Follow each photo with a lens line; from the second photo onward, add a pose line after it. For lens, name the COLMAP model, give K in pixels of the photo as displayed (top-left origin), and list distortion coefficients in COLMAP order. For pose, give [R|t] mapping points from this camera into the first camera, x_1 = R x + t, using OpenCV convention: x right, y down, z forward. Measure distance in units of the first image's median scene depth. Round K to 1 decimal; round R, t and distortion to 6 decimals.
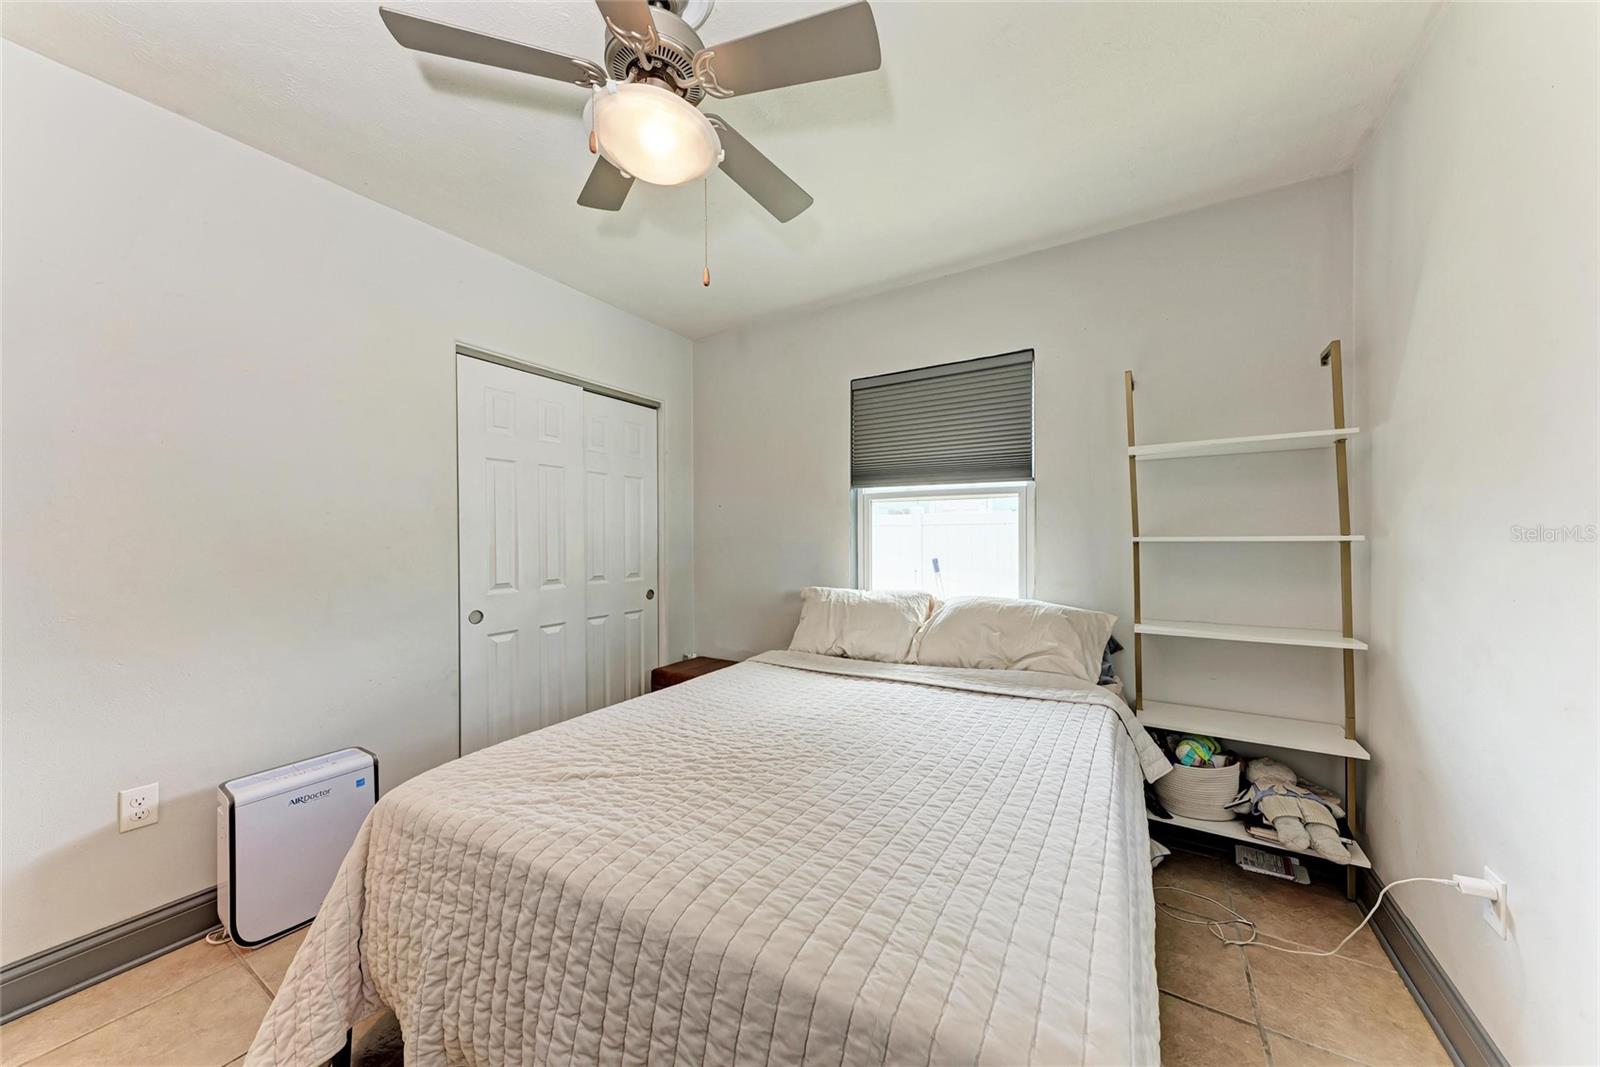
lens RADIAL K [[548.5, 0, 806.7], [0, 548.5, 539.9], [0, 0, 1]] dist [0.021311, -0.004659]
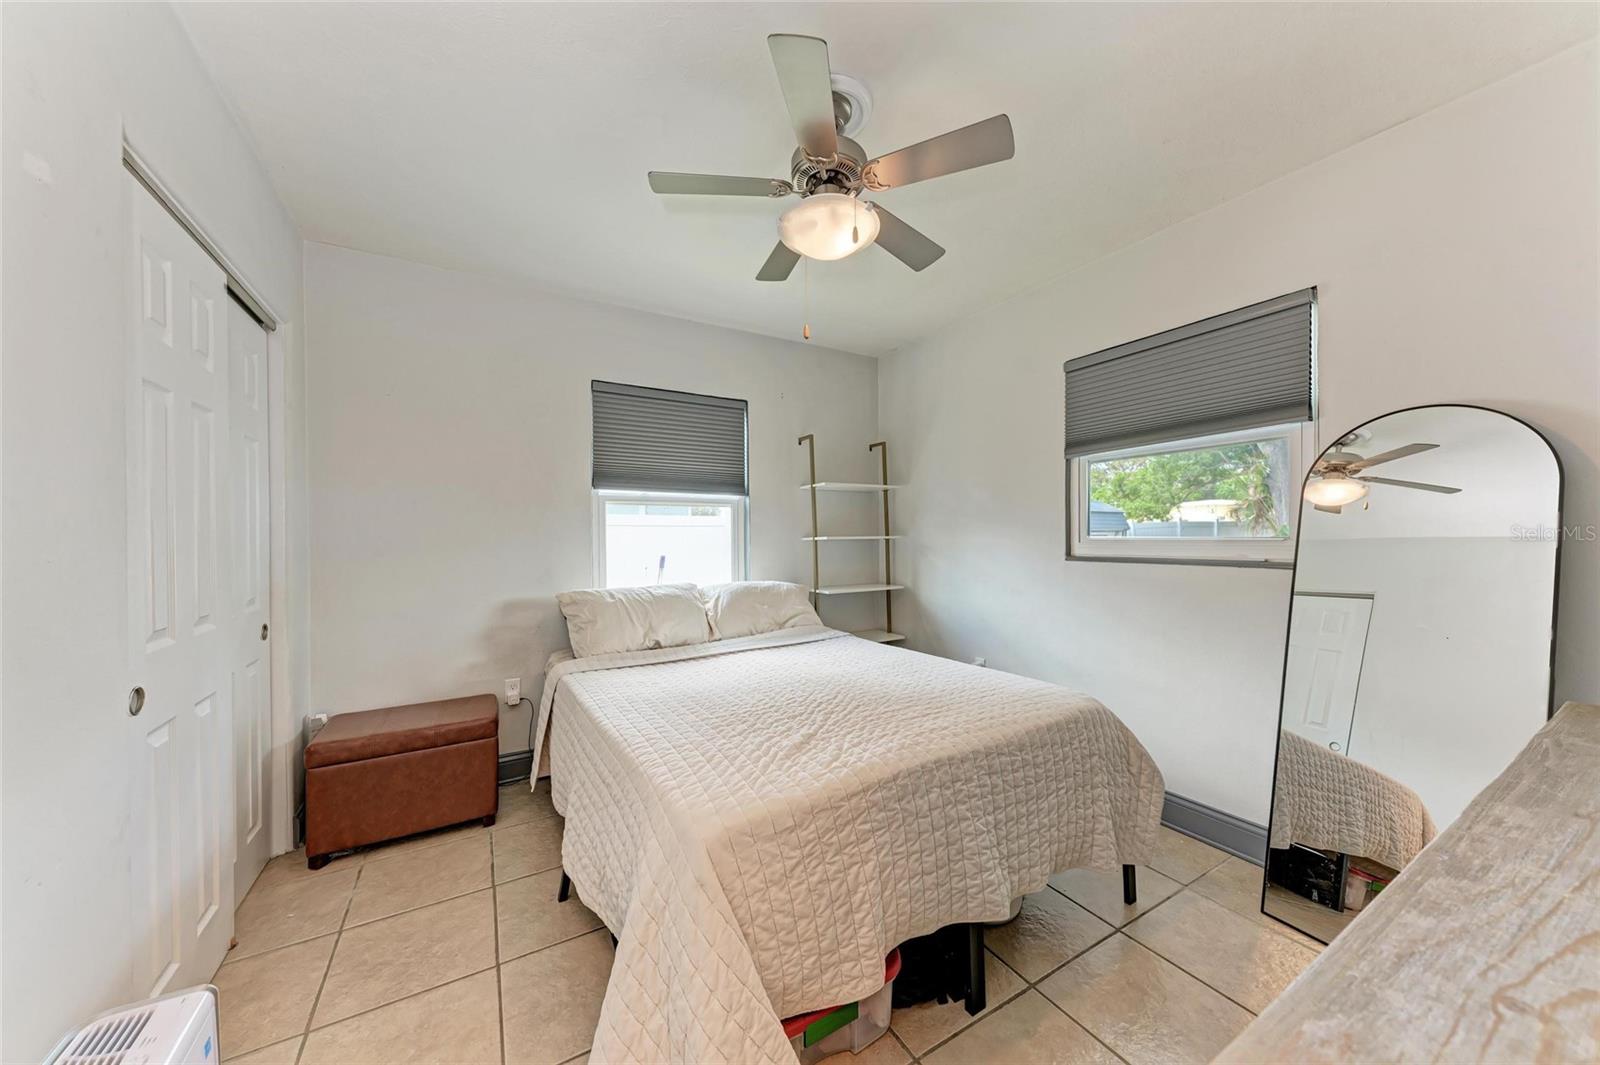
lens RADIAL K [[548.5, 0, 806.7], [0, 548.5, 538.9], [0, 0, 1]] dist [0.021311, -0.004659]
pose [[0.467188, -0.004502, 0.884147, -0.727331], [0.006201, 0.999979, 0.001815, -0.002199], [-0.884136, 0.004635, 0.467206, 0.226307]]
